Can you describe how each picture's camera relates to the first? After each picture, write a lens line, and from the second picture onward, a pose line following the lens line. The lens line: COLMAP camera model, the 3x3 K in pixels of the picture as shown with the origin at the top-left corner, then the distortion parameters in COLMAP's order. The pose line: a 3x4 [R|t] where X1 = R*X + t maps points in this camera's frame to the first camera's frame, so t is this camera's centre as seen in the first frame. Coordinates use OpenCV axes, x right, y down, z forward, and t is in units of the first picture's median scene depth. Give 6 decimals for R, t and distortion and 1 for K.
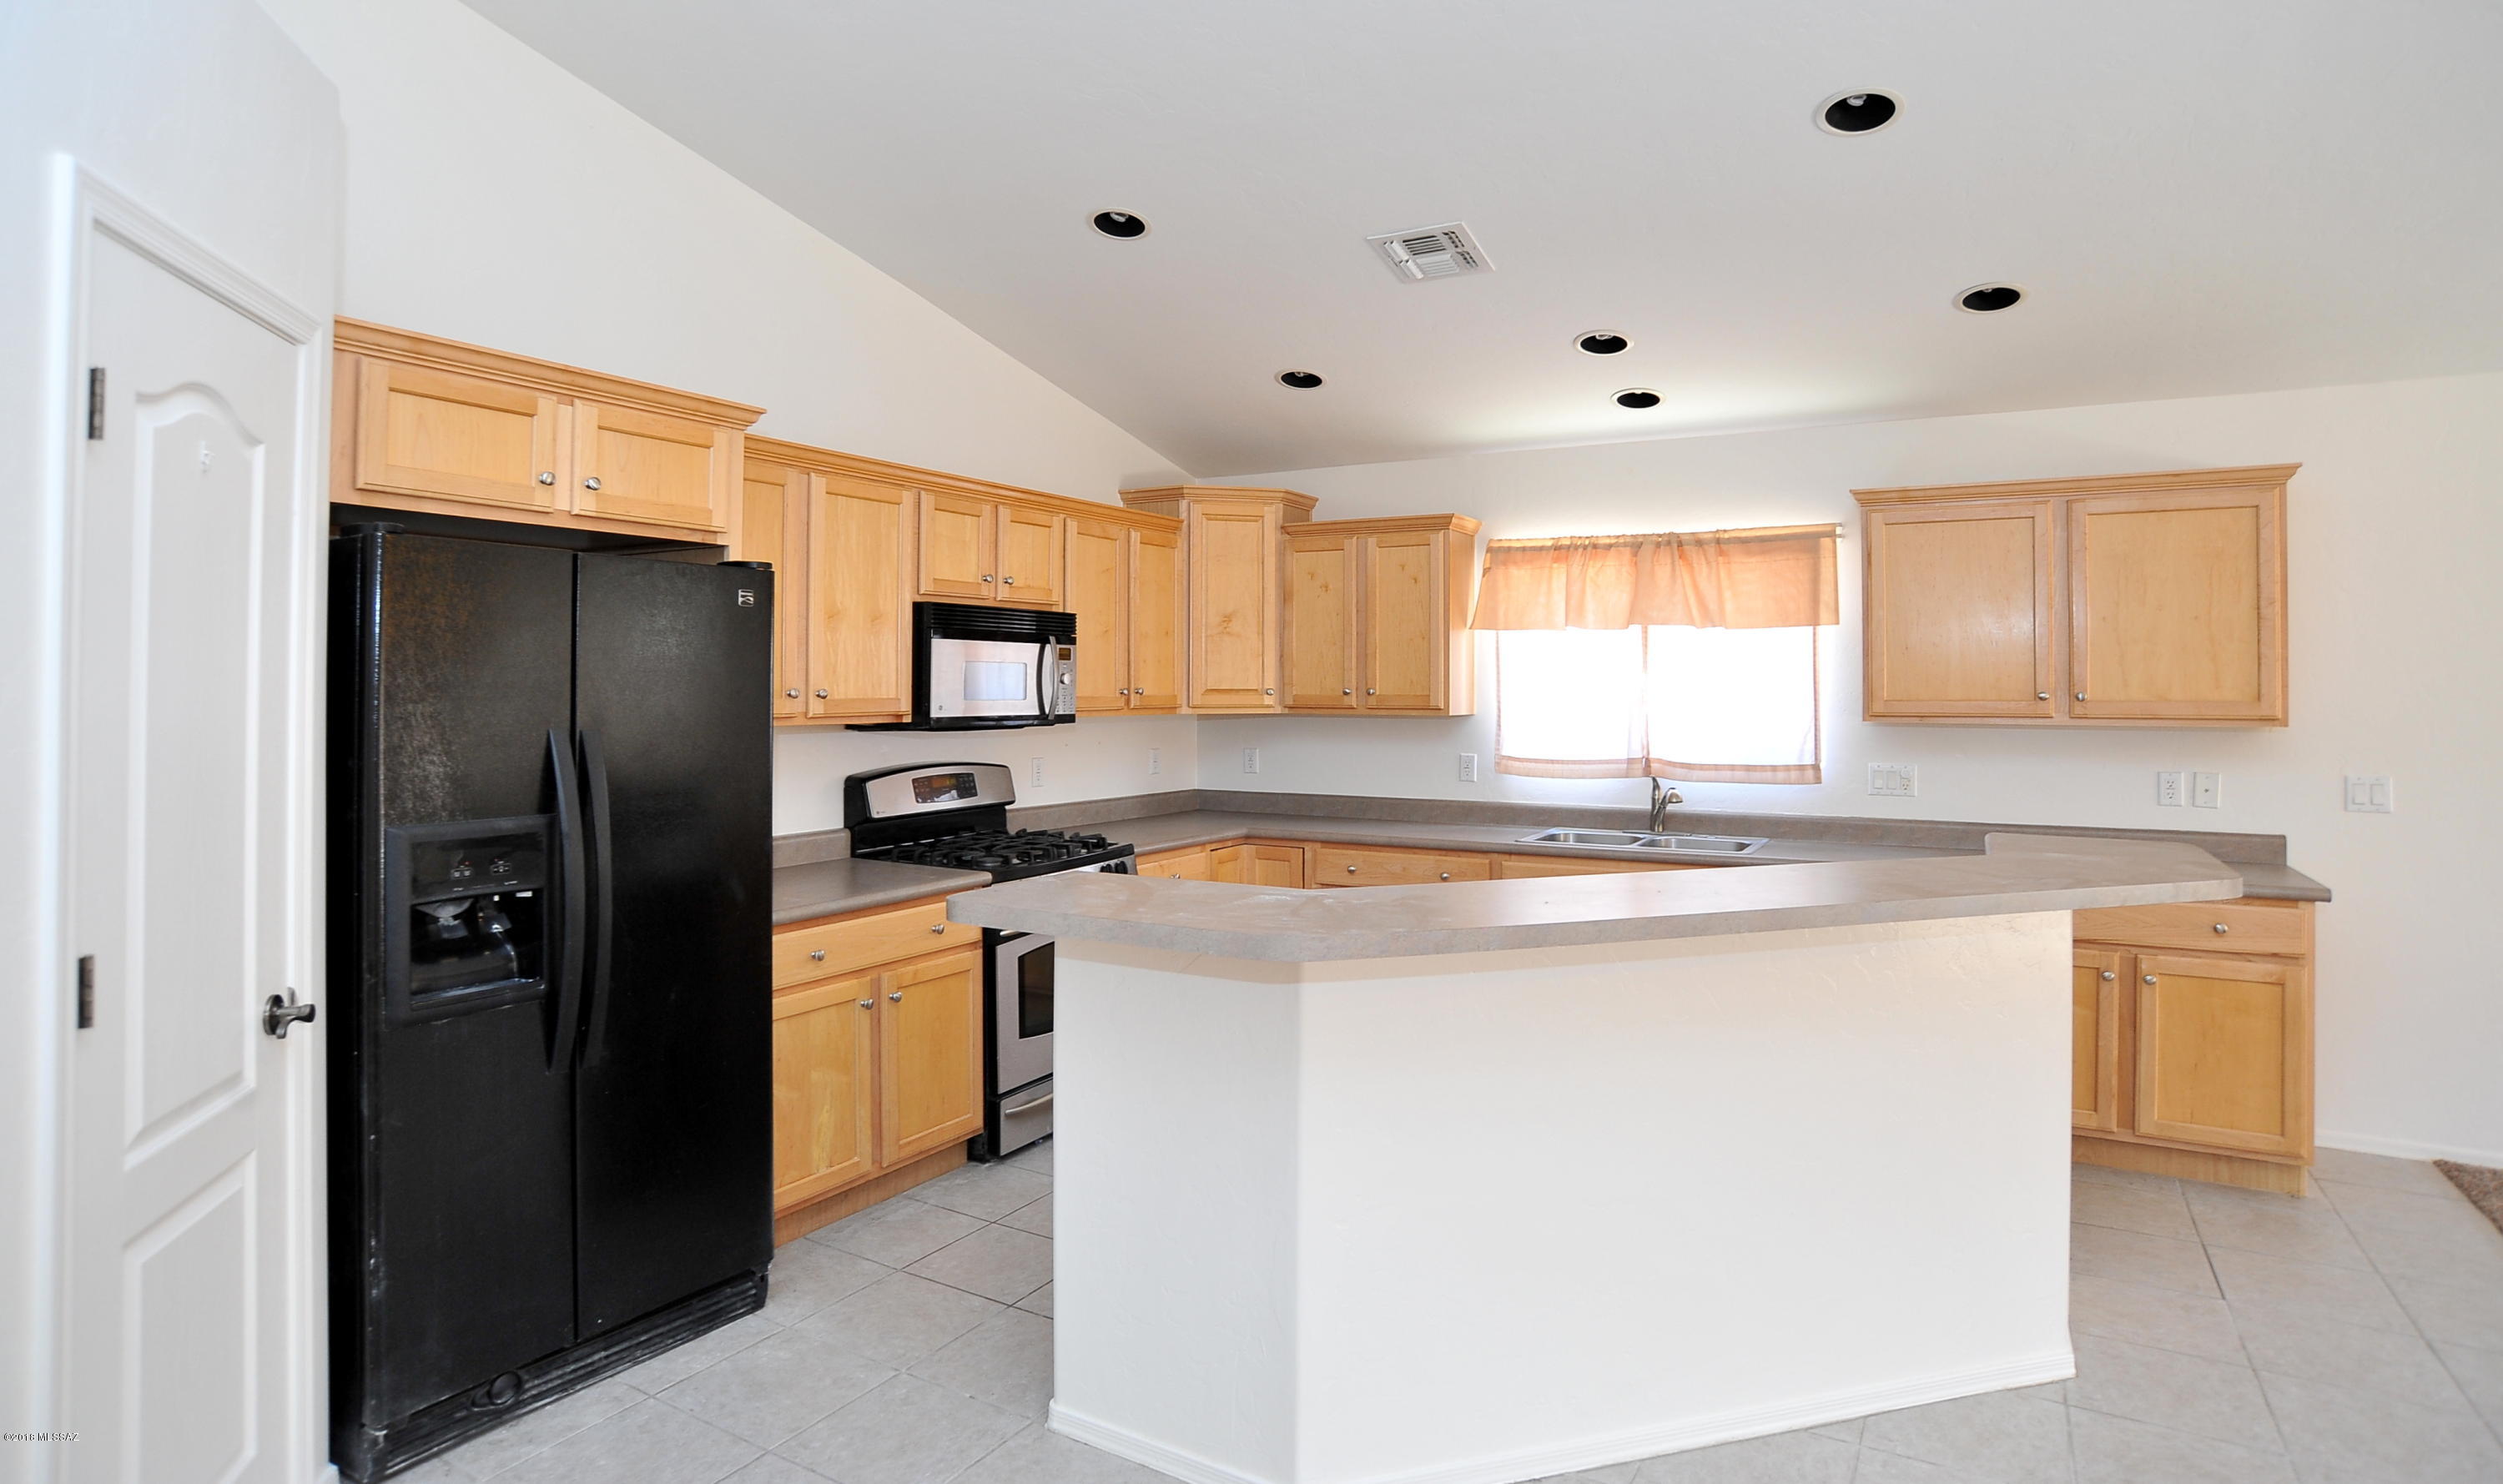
lens RADIAL K [[1370.5, 0, 1281.2], [0, 1370.5, 662.8], [0, 0, 1]] dist [0.001502, 0.001899]
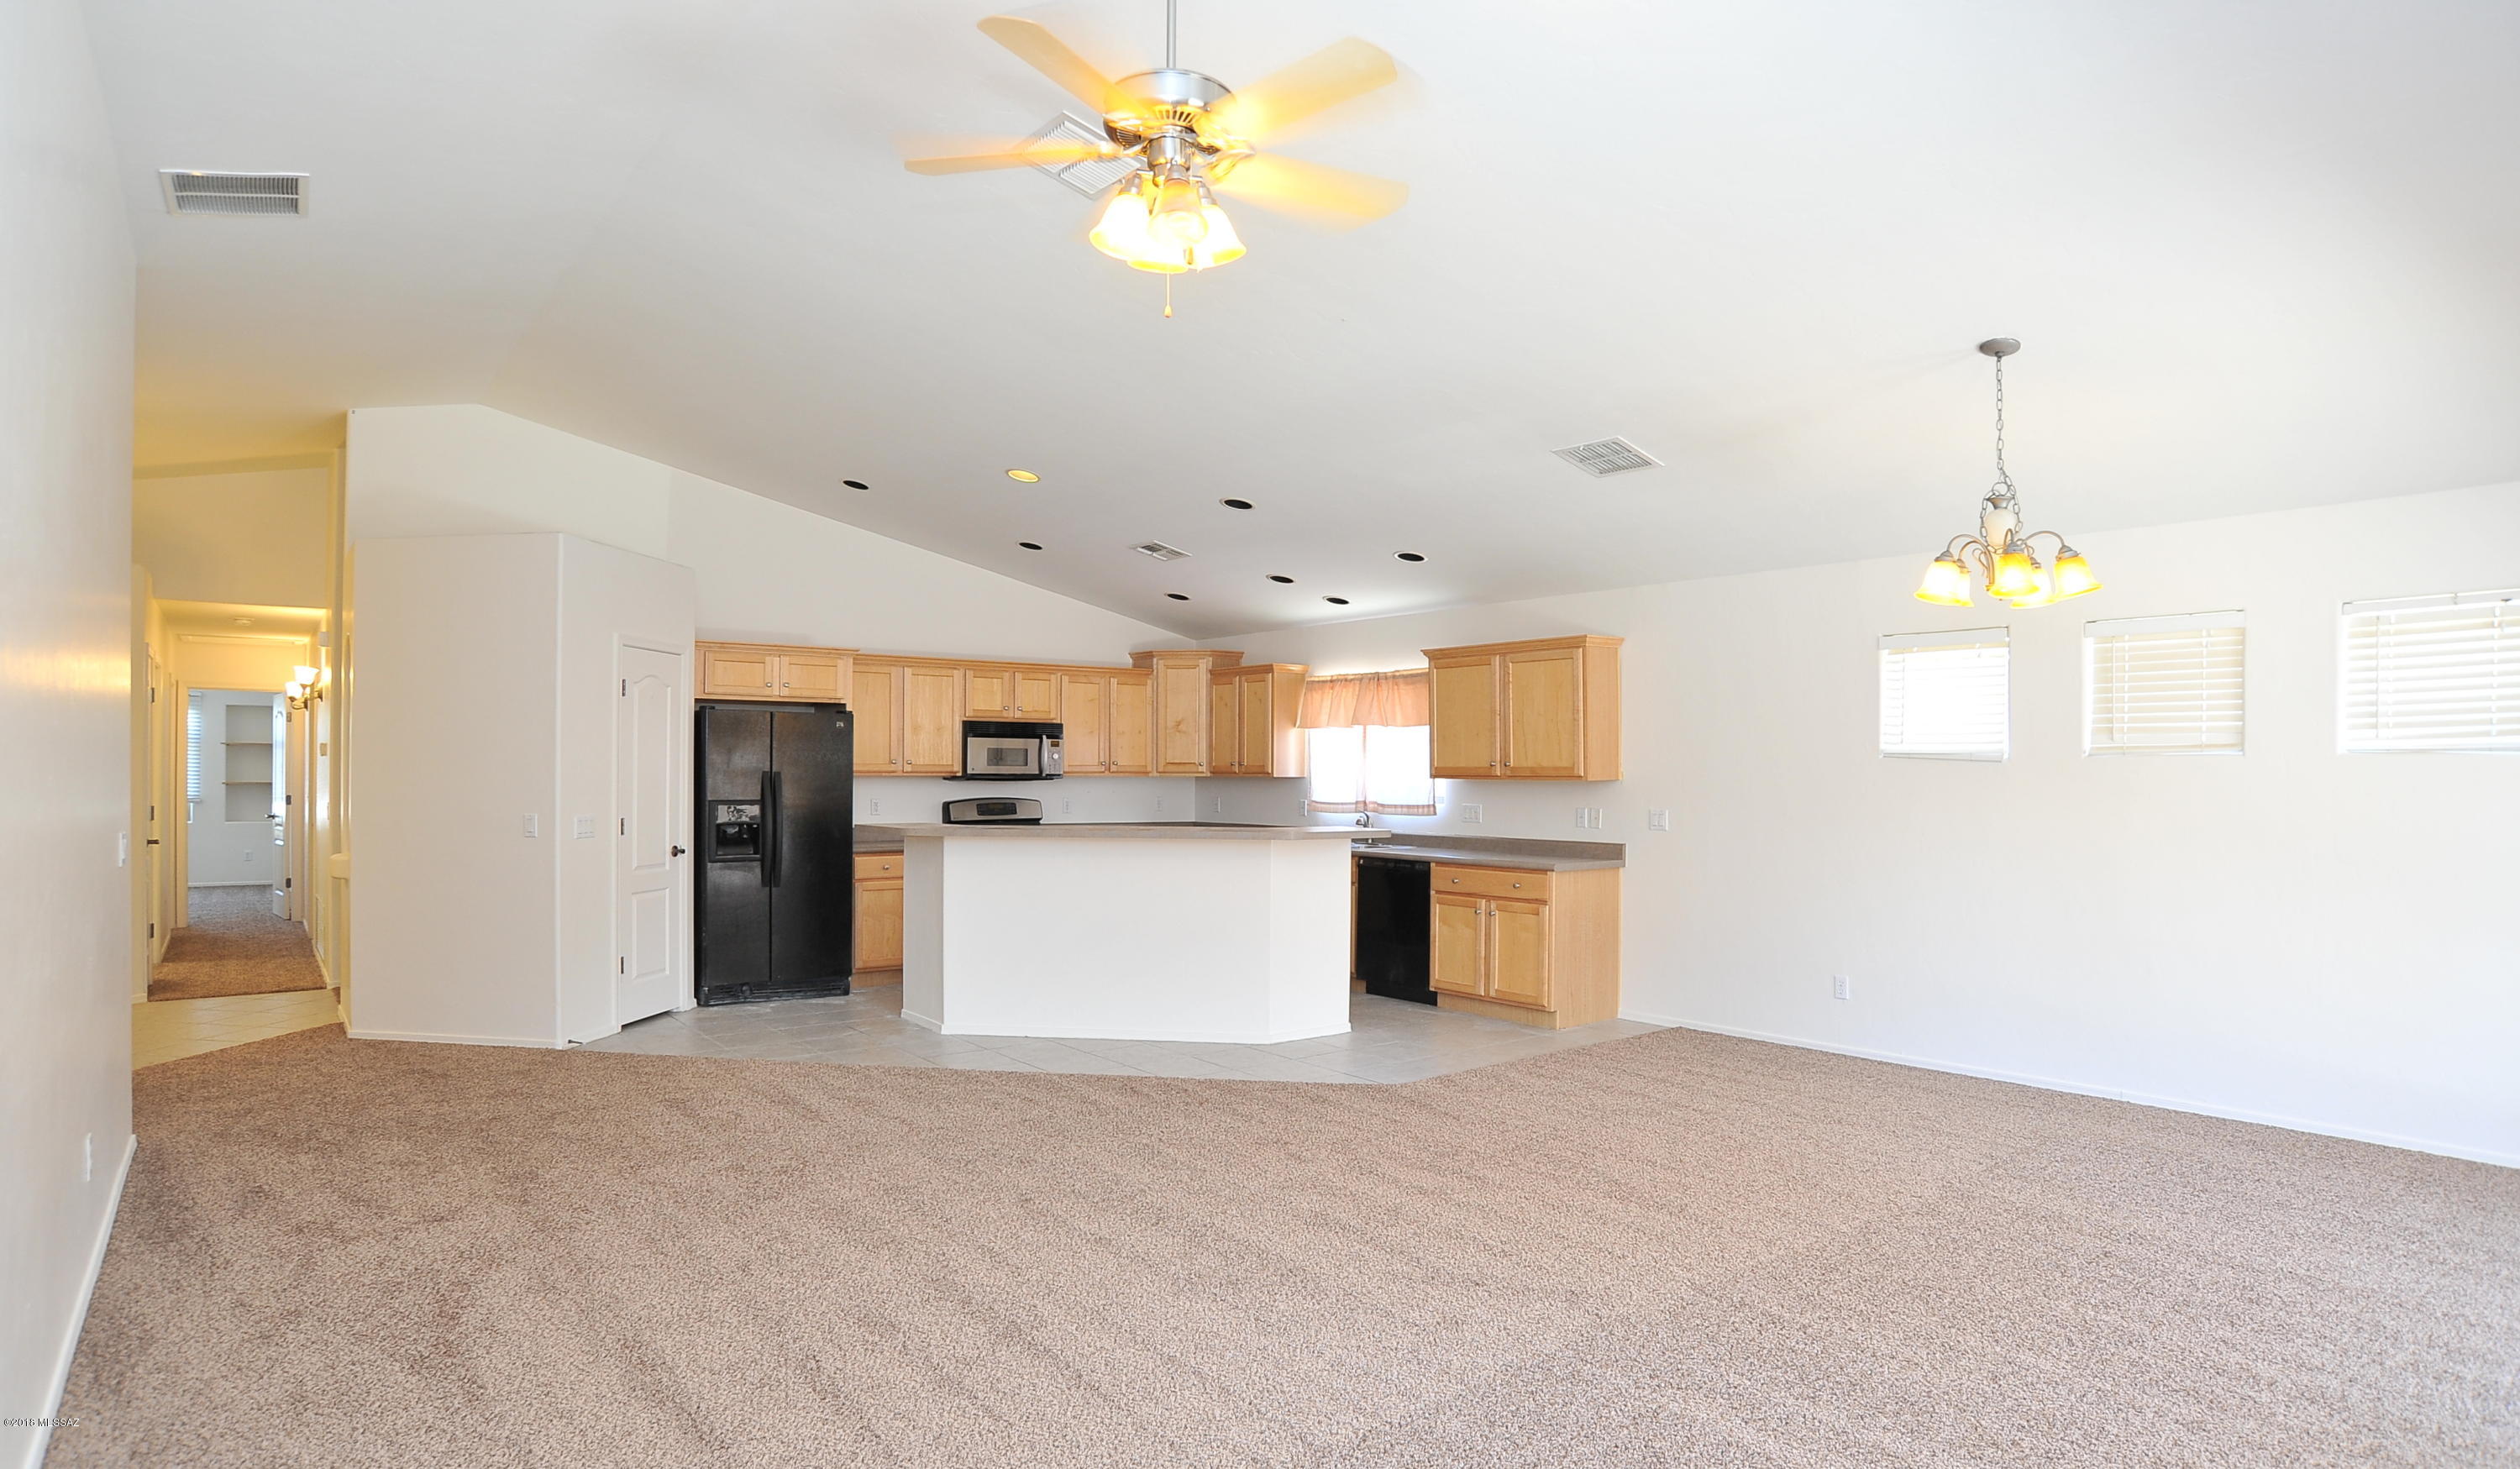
lens RADIAL K [[1379.9, 0, 1246.3], [0, 1379.9, 760.9], [0, 0, 1]] dist [0.001502, 0.001899]
pose [[0.914579, -0.000228, -0.404407, 0.883491], [0.003626, 0.999964, 0.007638, 0.004198], [0.404391, -0.008452, 0.914547, -0.707550]]
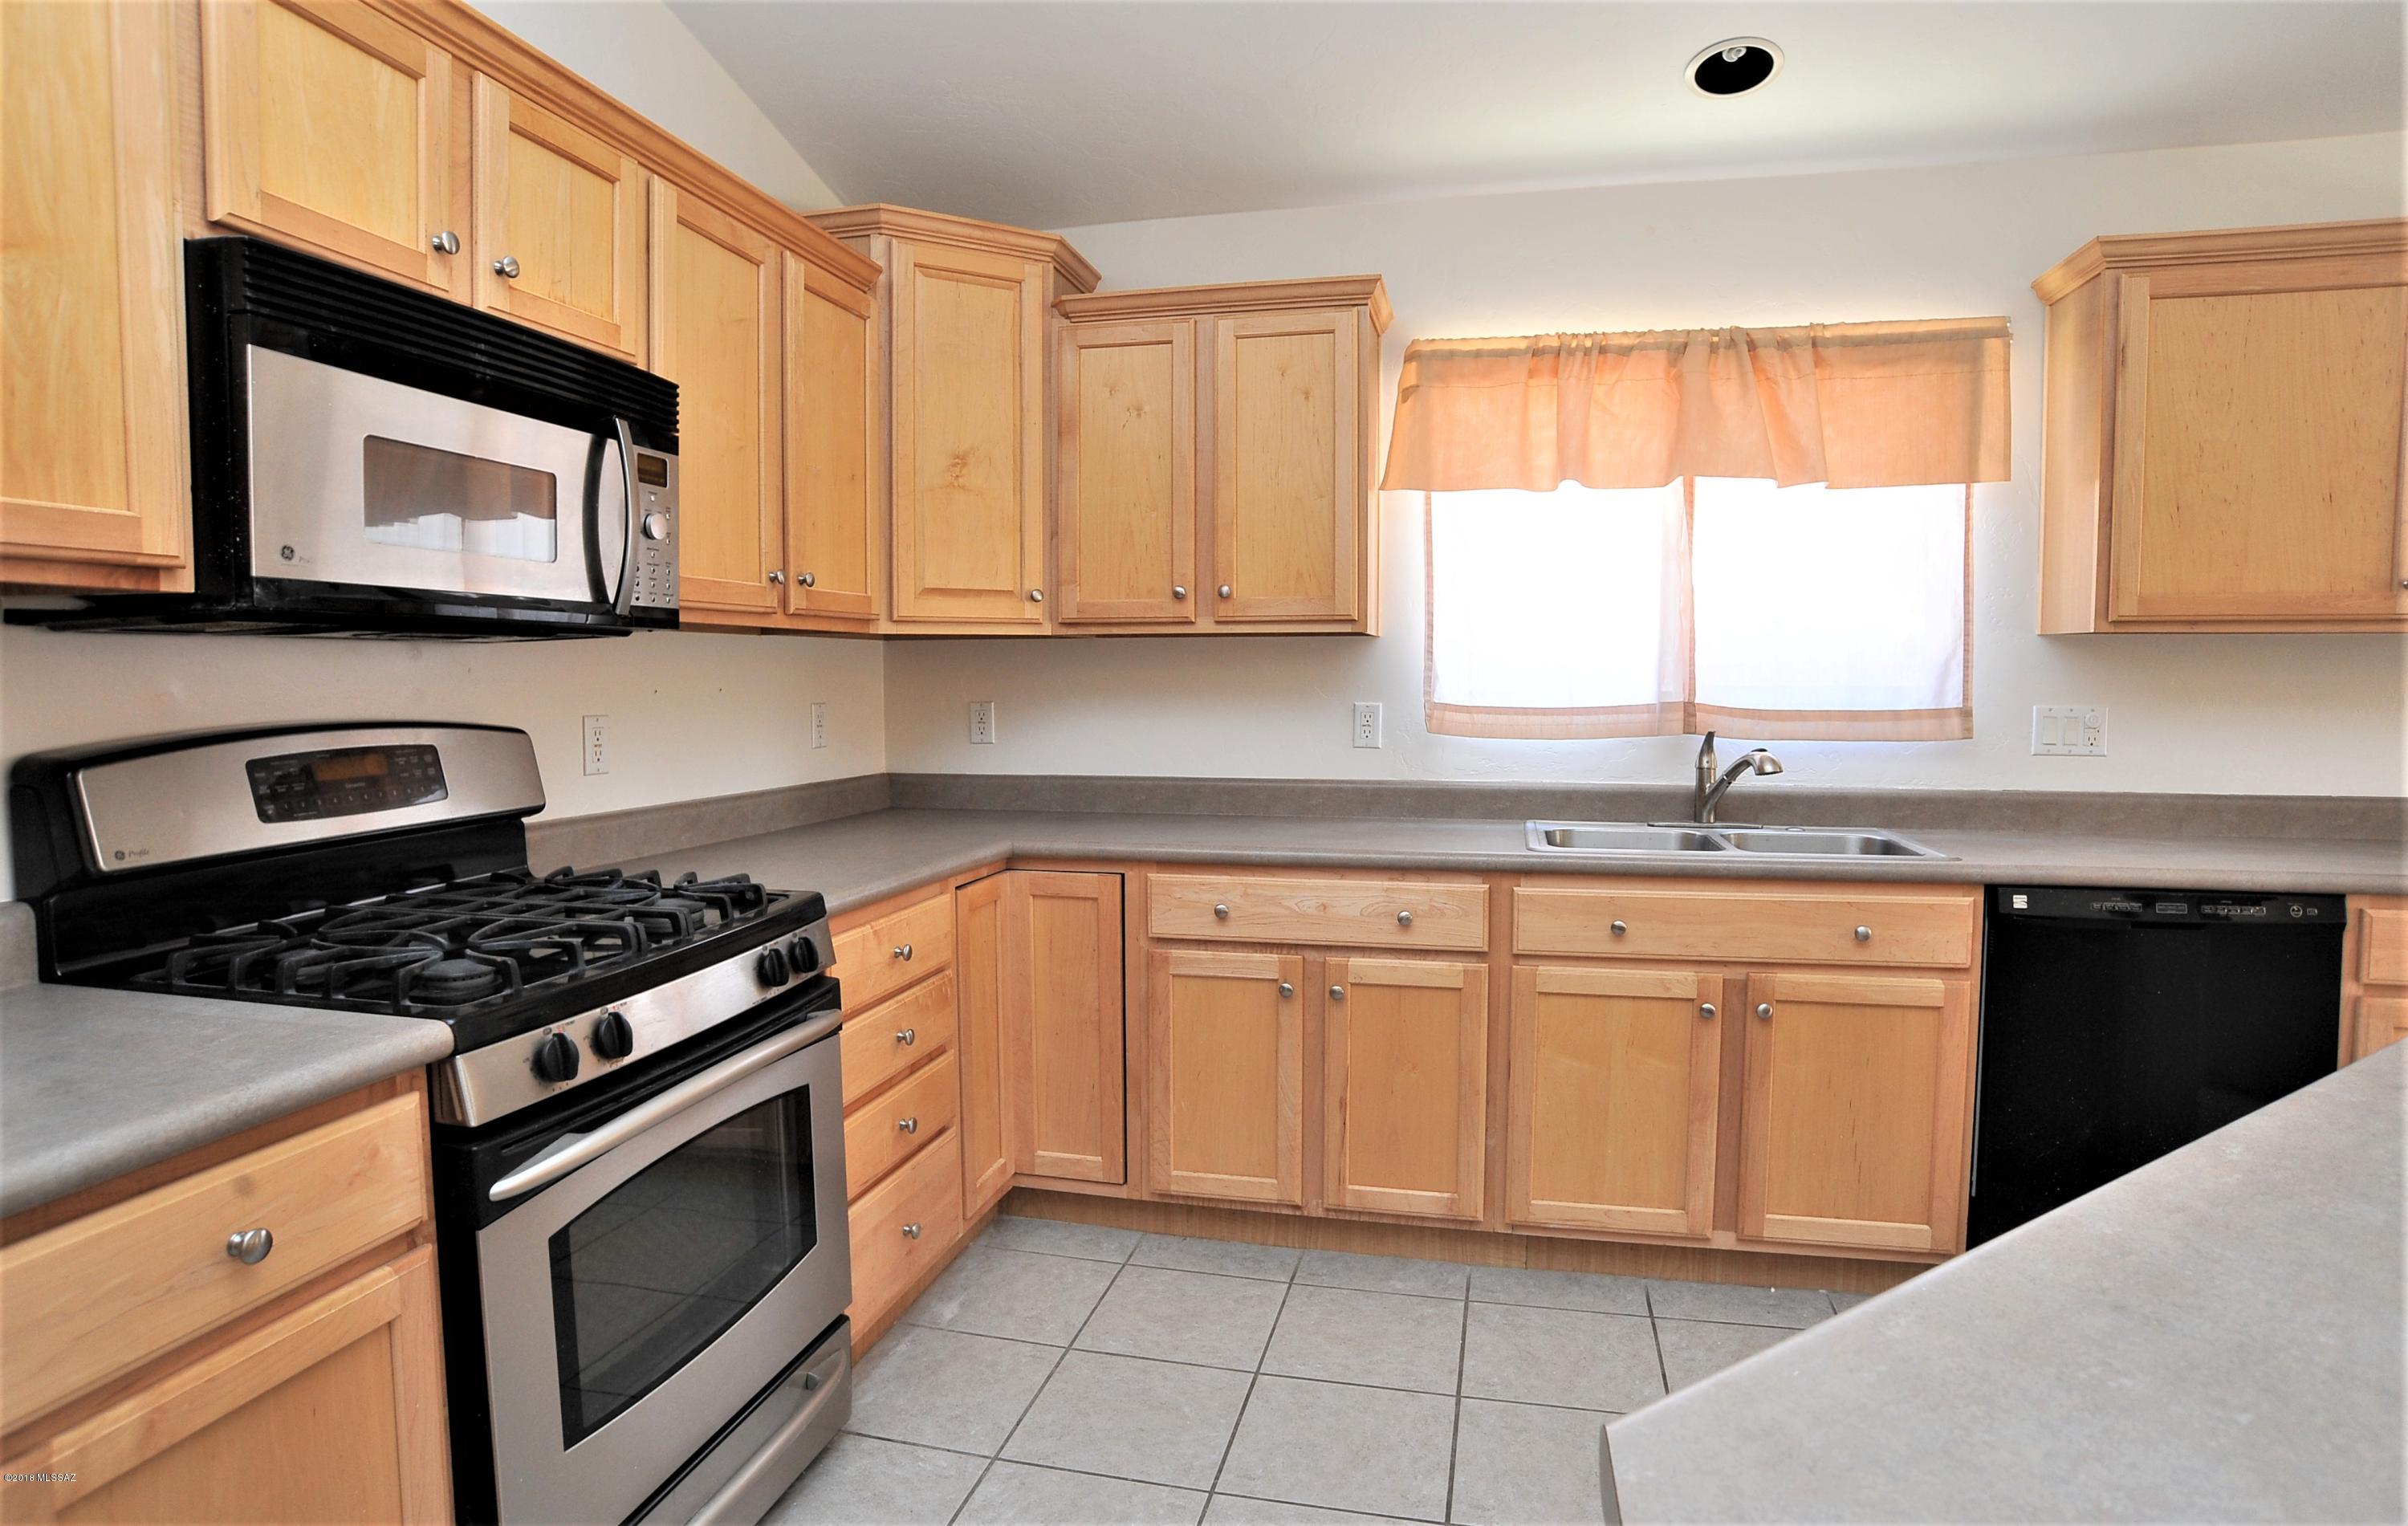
lens RADIAL K [[1292.9, 0, 1211.1], [0, 1292.9, 727.5], [0, 0, 1]] dist [-0.046893, 0.002239]
pose [[0.963943, -0.014225, 0.265728, -0.092251], [-0.002507, 0.998041, 0.062519, 0.047765], [-0.266097, -0.060931, 0.962019, 0.535356]]
